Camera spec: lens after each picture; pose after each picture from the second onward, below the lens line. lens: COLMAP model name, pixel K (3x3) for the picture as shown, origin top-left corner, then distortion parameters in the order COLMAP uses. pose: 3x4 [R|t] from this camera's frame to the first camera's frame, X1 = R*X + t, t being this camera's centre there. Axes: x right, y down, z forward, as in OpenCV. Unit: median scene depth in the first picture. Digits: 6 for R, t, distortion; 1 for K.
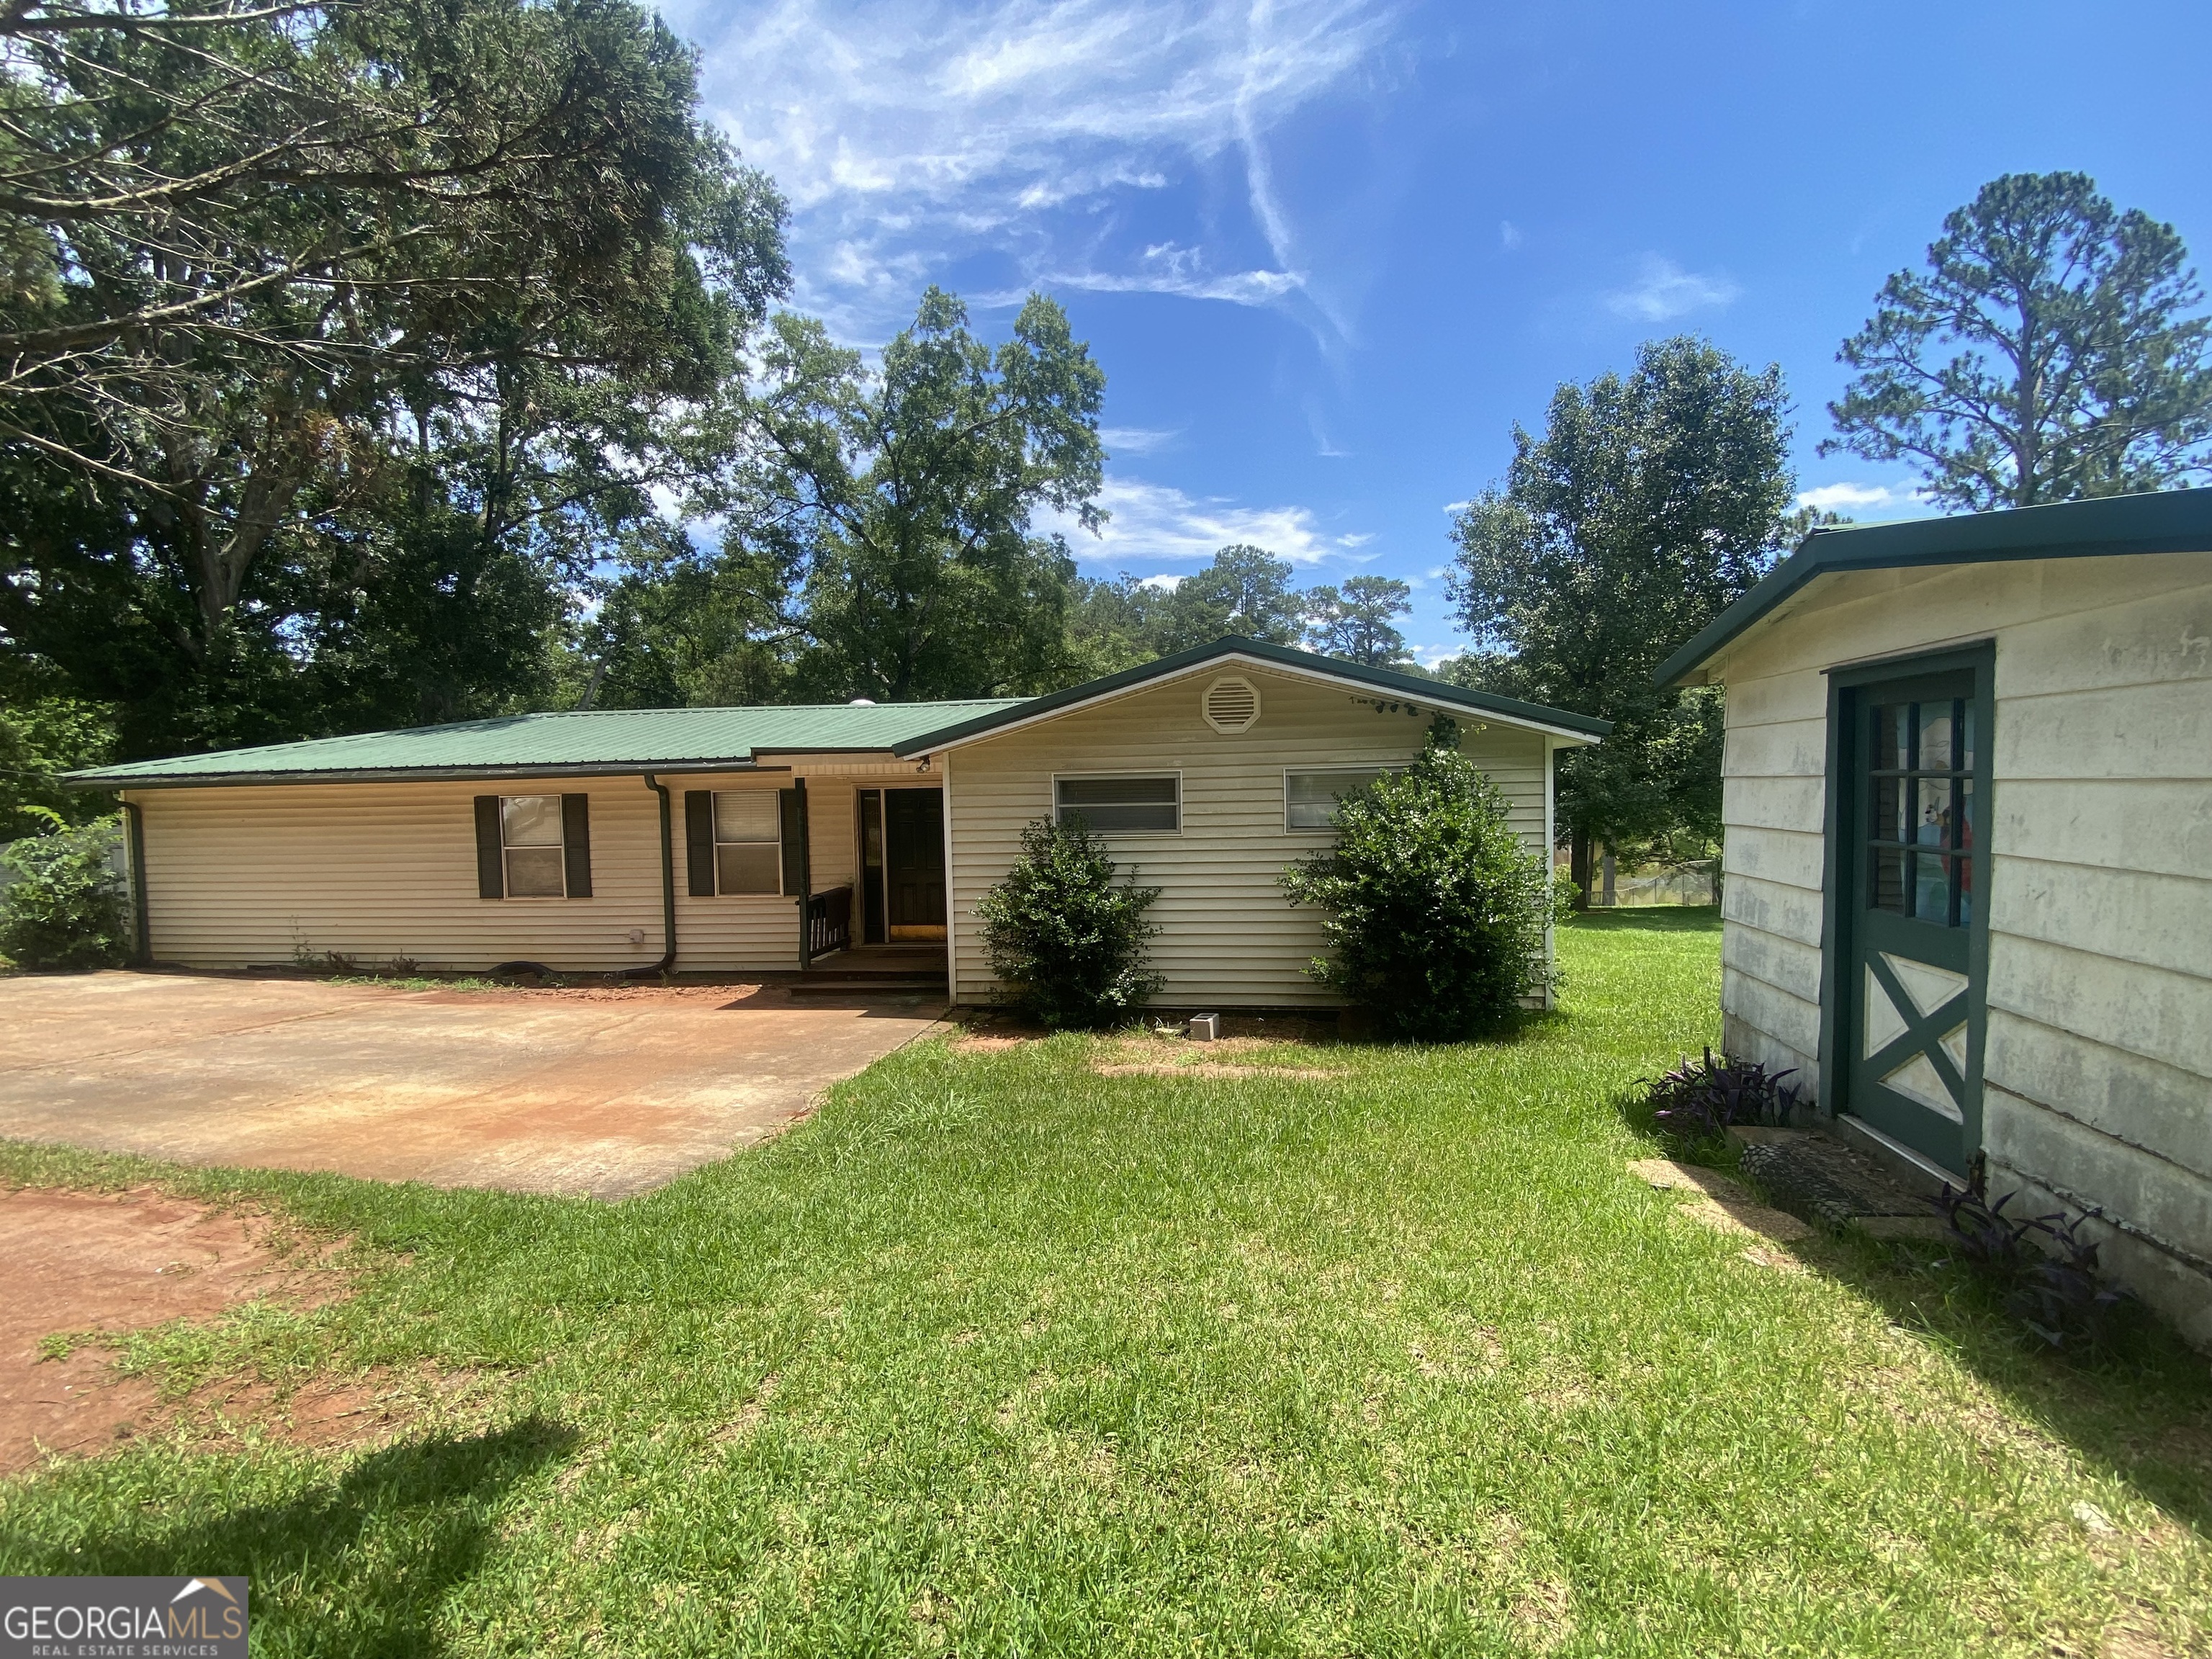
lens RADIAL K [[893.2, 0, 1099.9], [0, 893.2, 826.5], [0, 0, 1]] dist [0.023628, -0.020031]
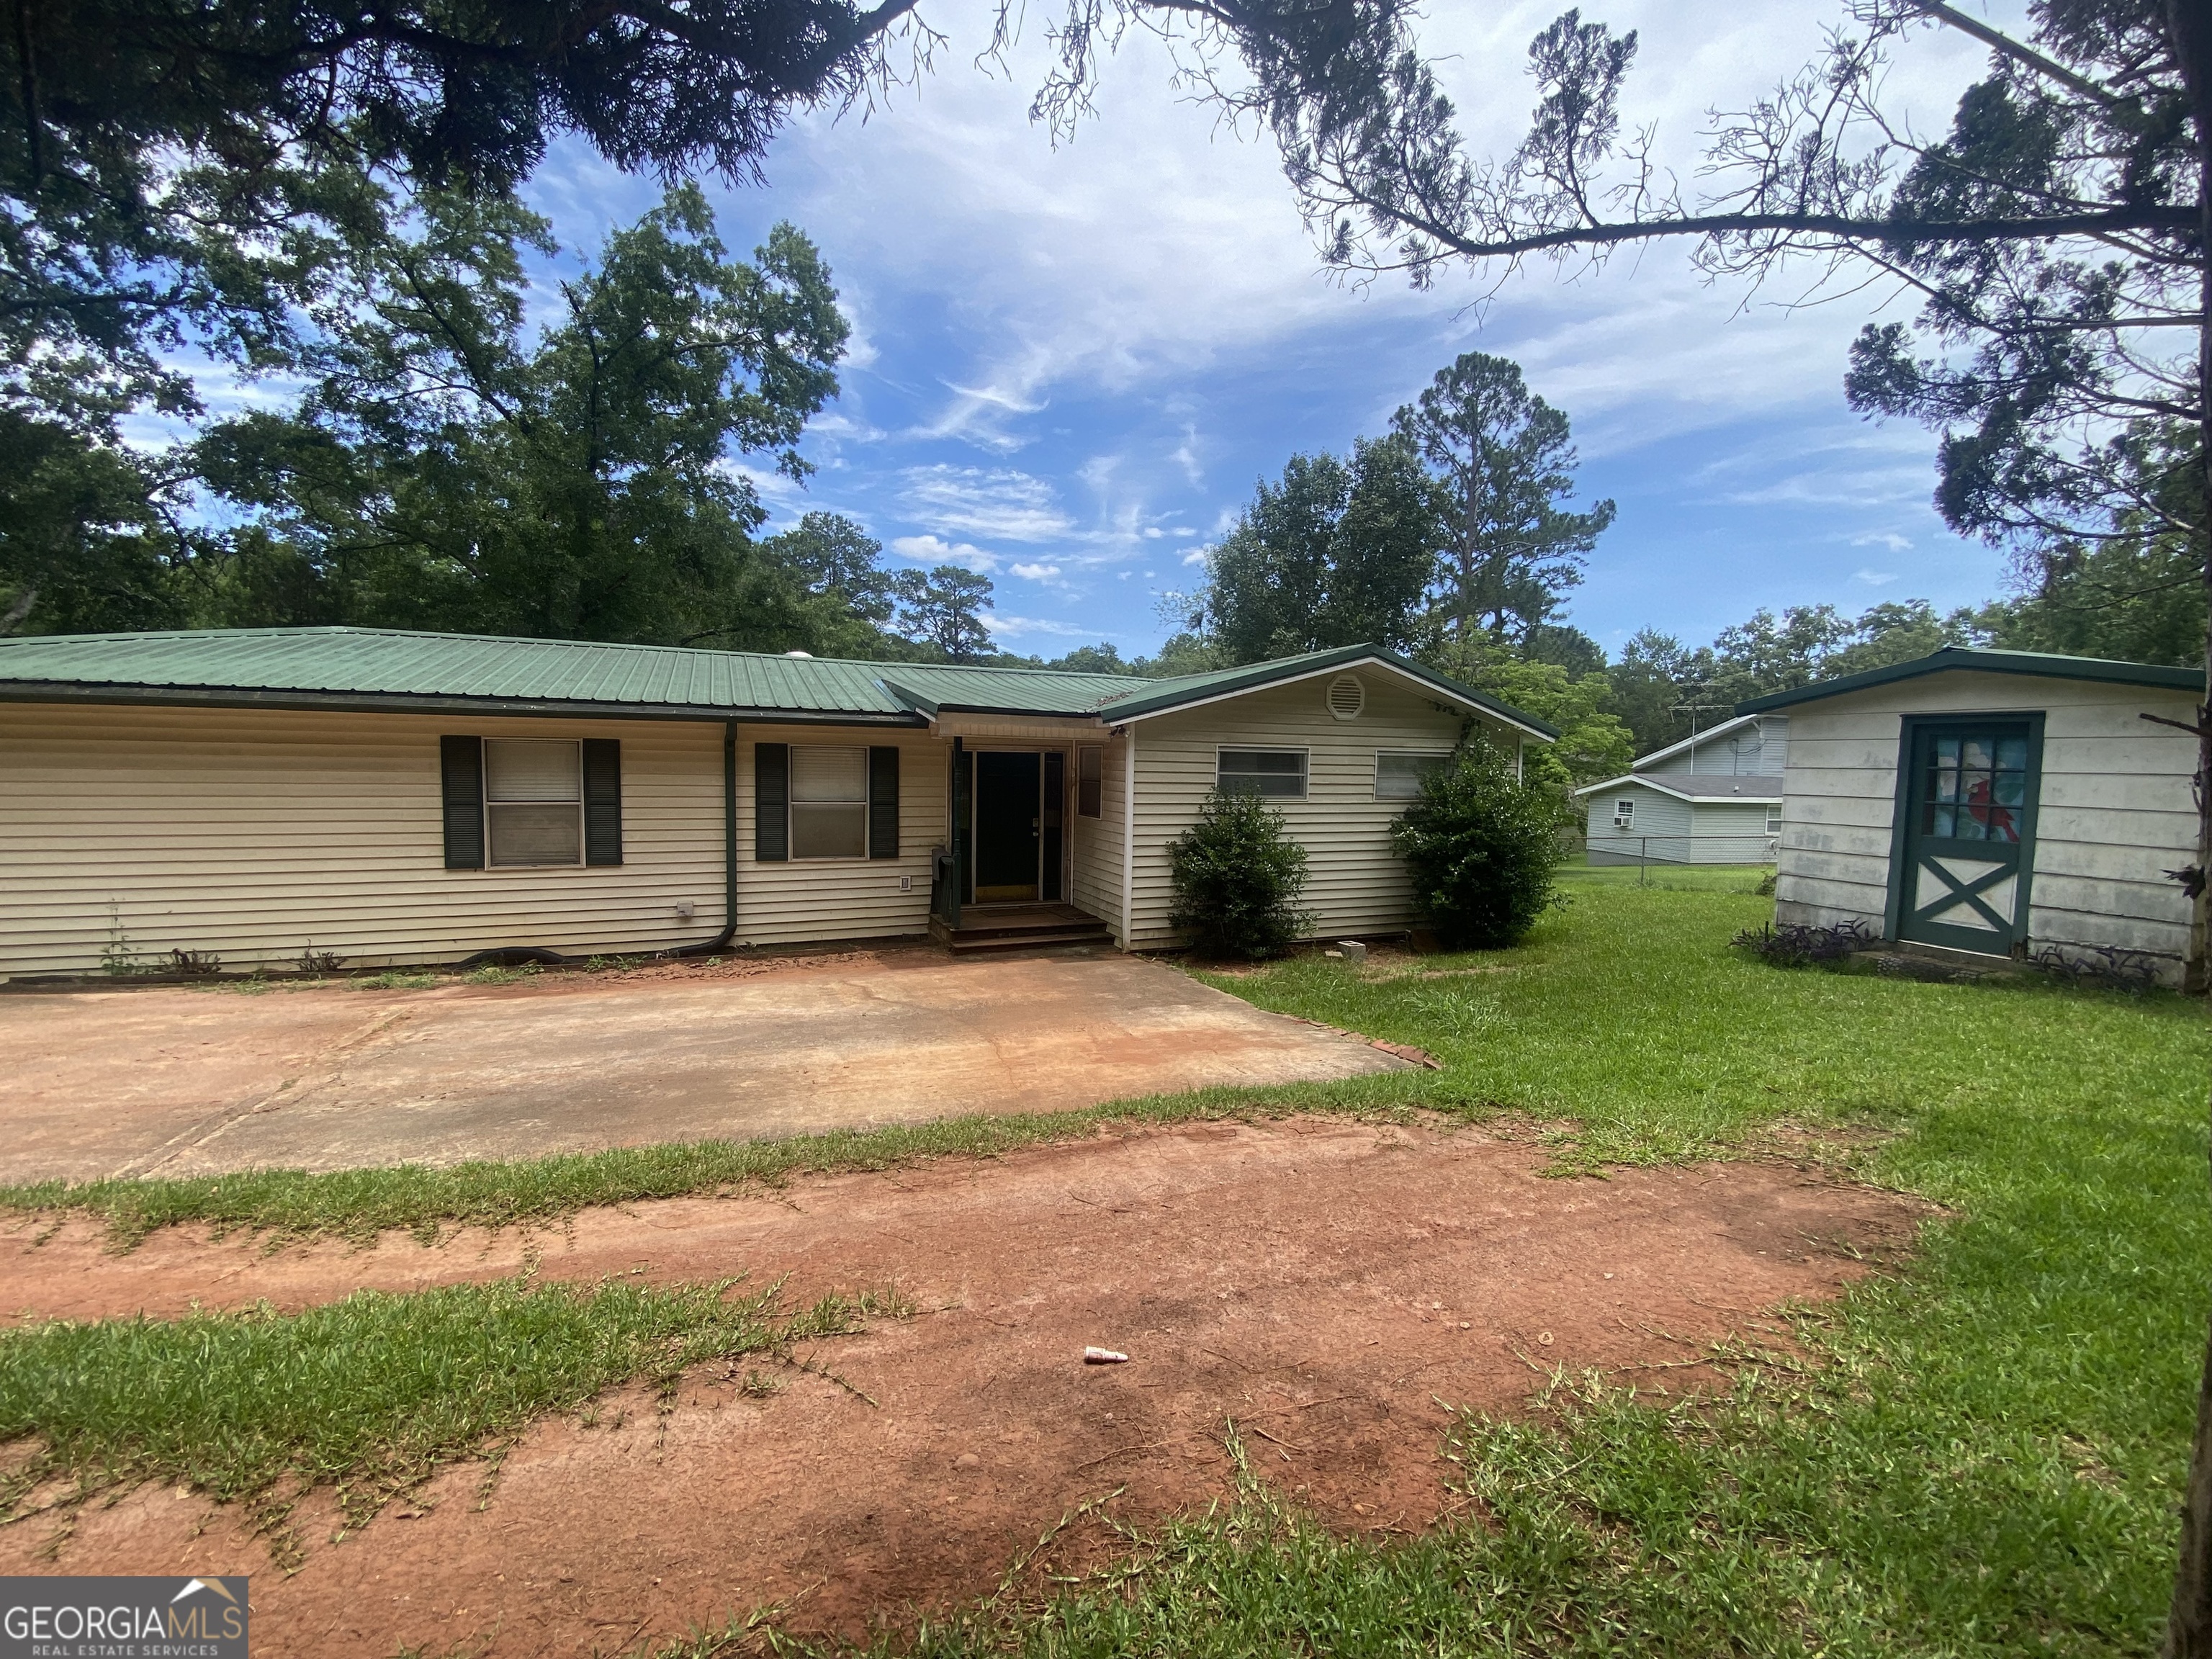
lens RADIAL K [[898.2, 0, 1100.6], [0, 898.2, 828.2], [0, 0, 1]] dist [0.015181, -0.019087]
pose [[0.869796, 0.004083, 0.493395, -0.595377], [-0.015113, 0.999717, 0.018368, 0.022829], [-0.493180, -0.023433, 0.869611, 0.057219]]
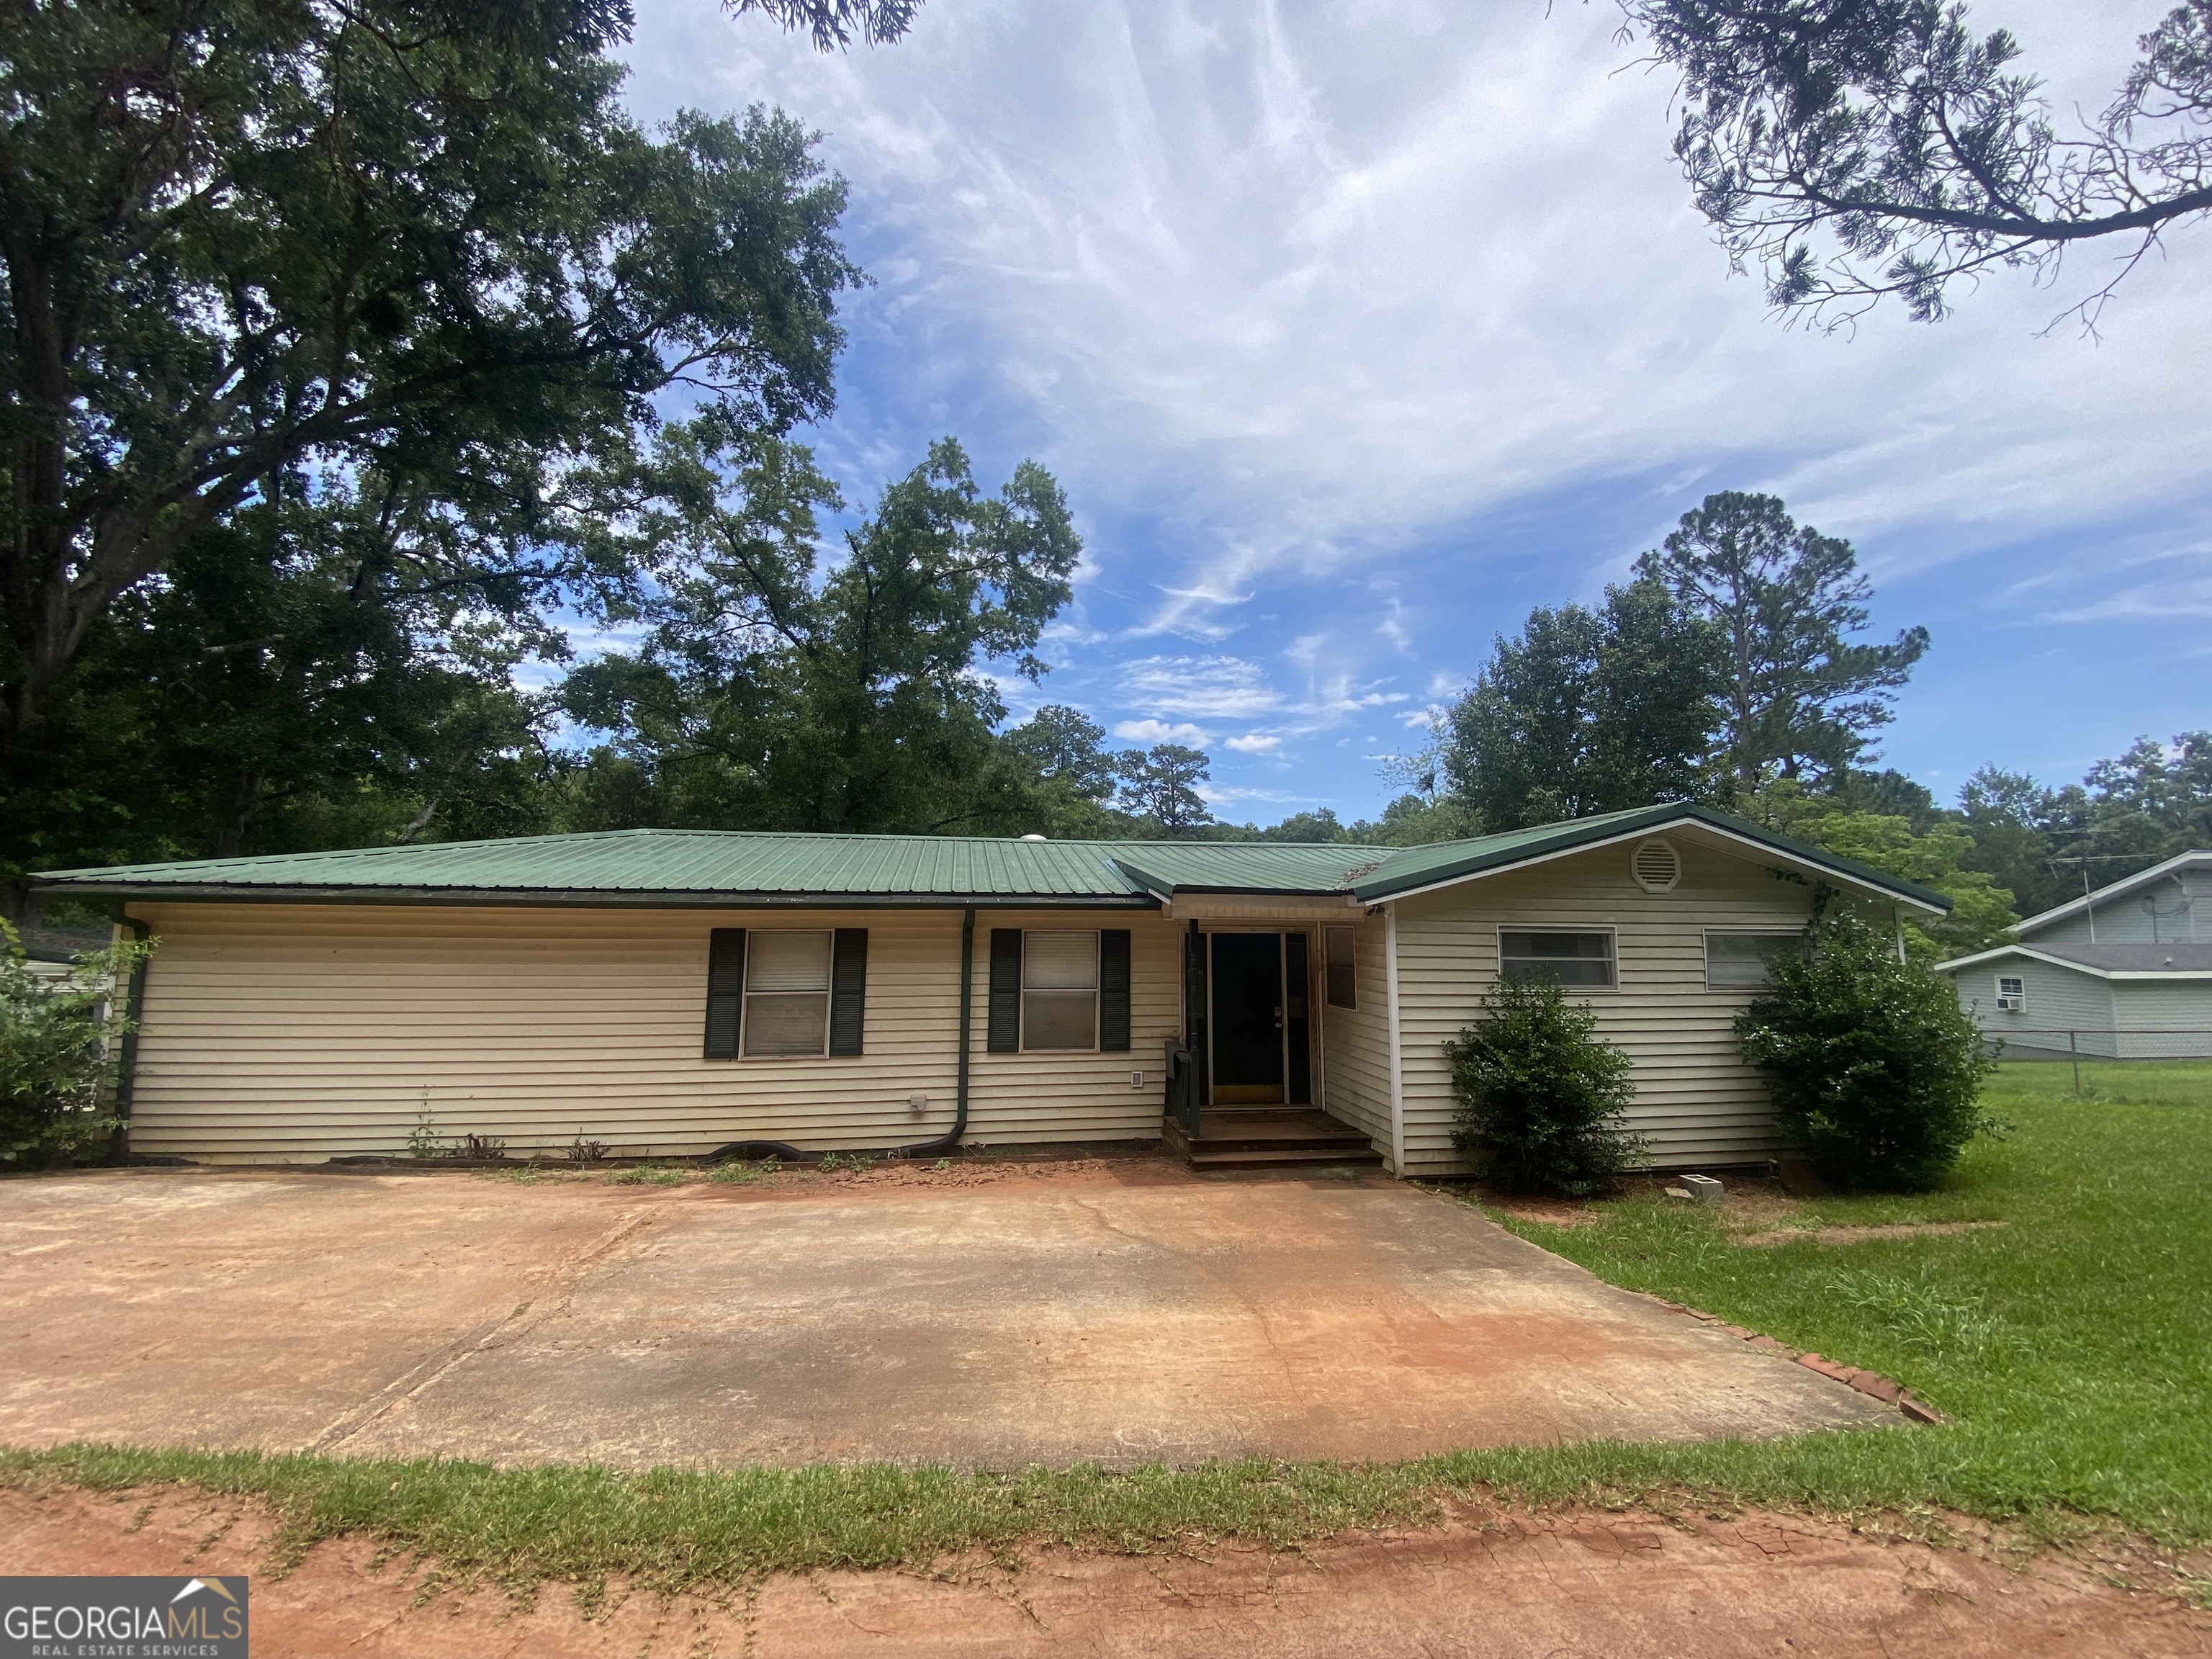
lens RADIAL K [[893.2, 0, 1099.9], [0, 893.2, 826.5], [0, 0, 1]] dist [0.023628, -0.020031]
pose [[0.962701, 0.061558, 0.263472, -0.587816], [-0.017218, 0.985739, -0.167399, 0.005299], [-0.270019, 0.156619, 0.950032, 0.125969]]
